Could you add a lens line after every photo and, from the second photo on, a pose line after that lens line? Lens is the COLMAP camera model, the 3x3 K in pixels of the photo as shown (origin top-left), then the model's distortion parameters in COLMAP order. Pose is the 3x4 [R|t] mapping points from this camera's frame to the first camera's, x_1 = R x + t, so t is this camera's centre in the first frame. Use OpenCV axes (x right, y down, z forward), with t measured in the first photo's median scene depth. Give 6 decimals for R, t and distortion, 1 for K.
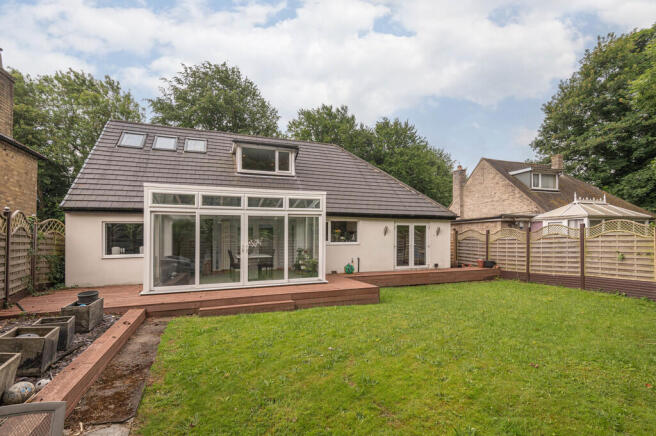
lens RADIAL K [[295.6, 0, 327.5], [0, 295.6, 231.5], [0, 0, 1]] dist [-0.001586, -0.000964]
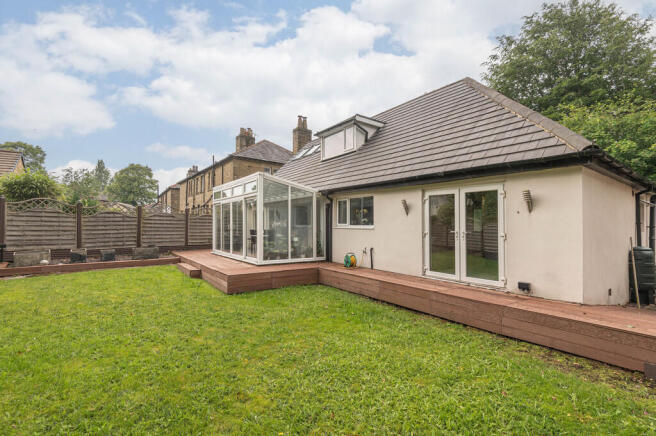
lens RADIAL K [[295.6, 0, 327.5], [0, 295.6, 231.5], [0, 0, 1]] dist [-0.001586, -0.000964]
pose [[0.262555, 0.023839, -0.964623, 0.709568], [0.005000, 0.999648, 0.026065, 0.029289], [0.964904, -0.011667, 0.262343, 0.665550]]
